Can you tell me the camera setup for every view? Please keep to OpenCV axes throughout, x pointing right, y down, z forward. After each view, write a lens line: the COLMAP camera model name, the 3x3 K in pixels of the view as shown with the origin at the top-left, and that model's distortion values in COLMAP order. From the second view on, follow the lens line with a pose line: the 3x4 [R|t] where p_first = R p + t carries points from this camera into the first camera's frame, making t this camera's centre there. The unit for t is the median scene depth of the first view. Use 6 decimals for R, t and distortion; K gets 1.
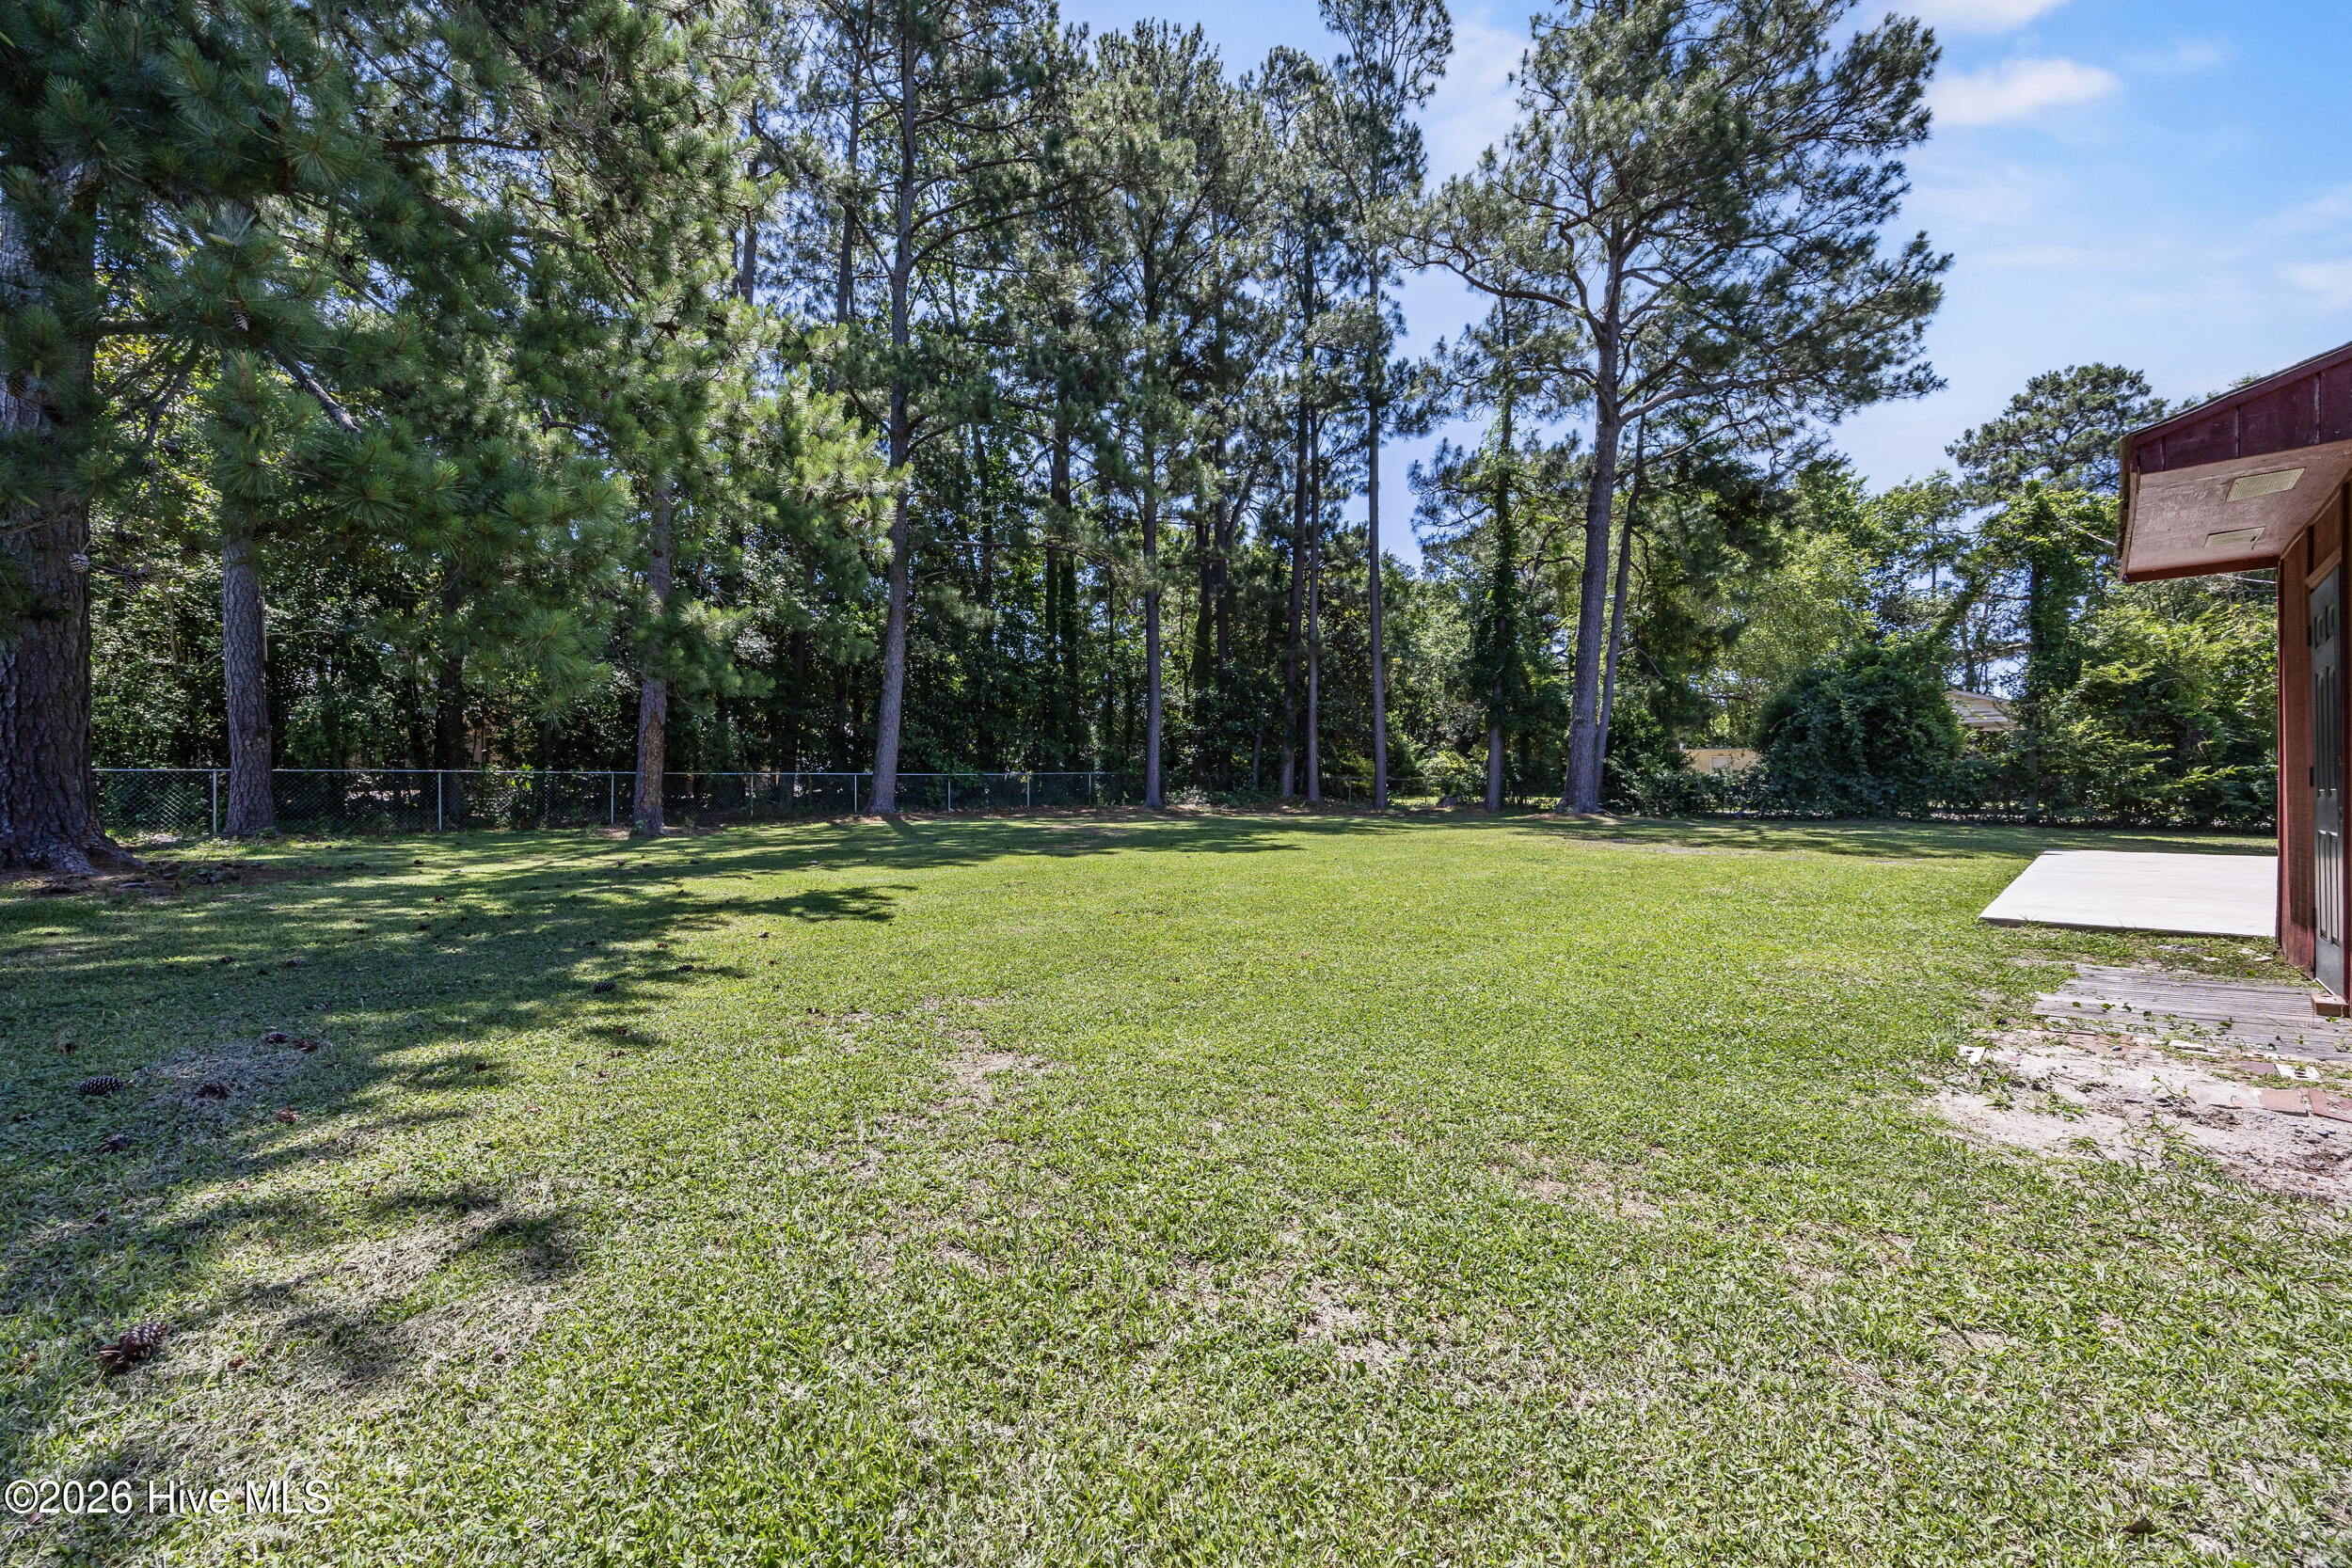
lens RADIAL K [[907.1, 0, 1176.0], [0, 907.1, 784.0], [0, 0, 1]] dist [0.000610, 0.000115]
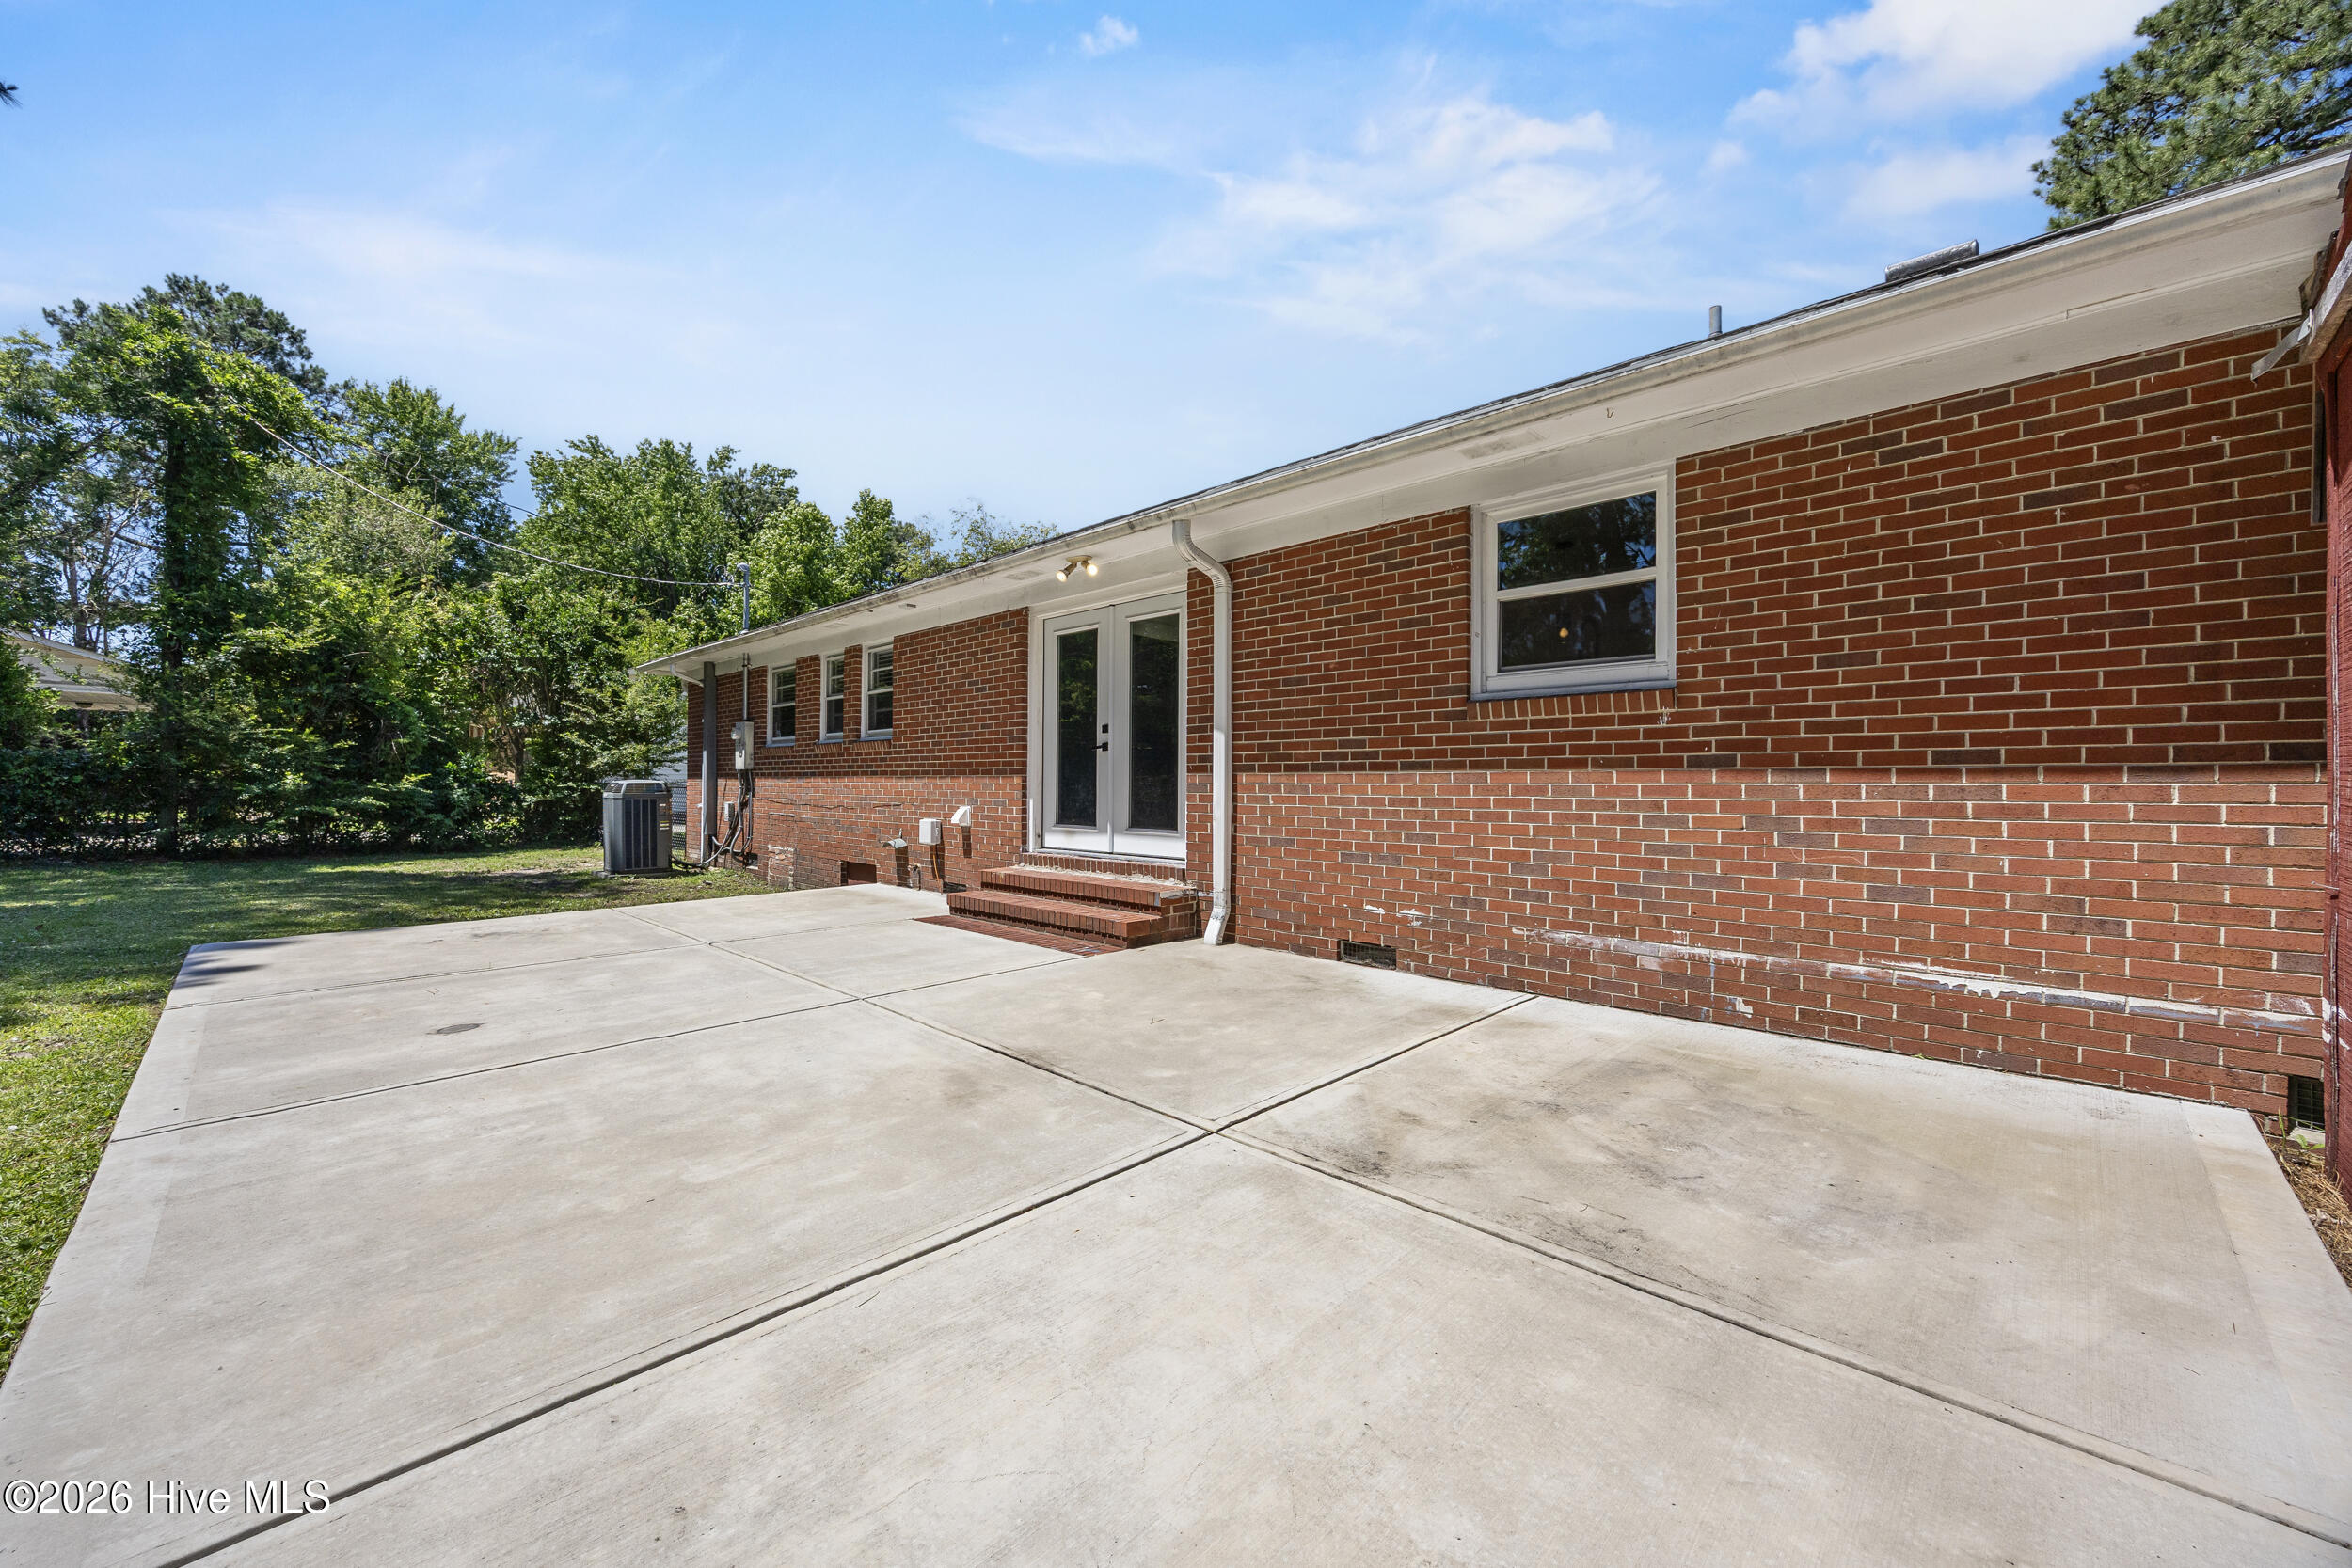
lens RADIAL K [[907.1, 0, 1176.0], [0, 907.1, 784.0], [0, 0, 1]] dist [0.000610, 0.000115]
pose [[-0.021835, 0.002891, 0.999757, 0.254614], [-0.006236, 0.999976, -0.003028, -0.005463], [-0.999742, -0.006301, -0.021816, 0.266074]]
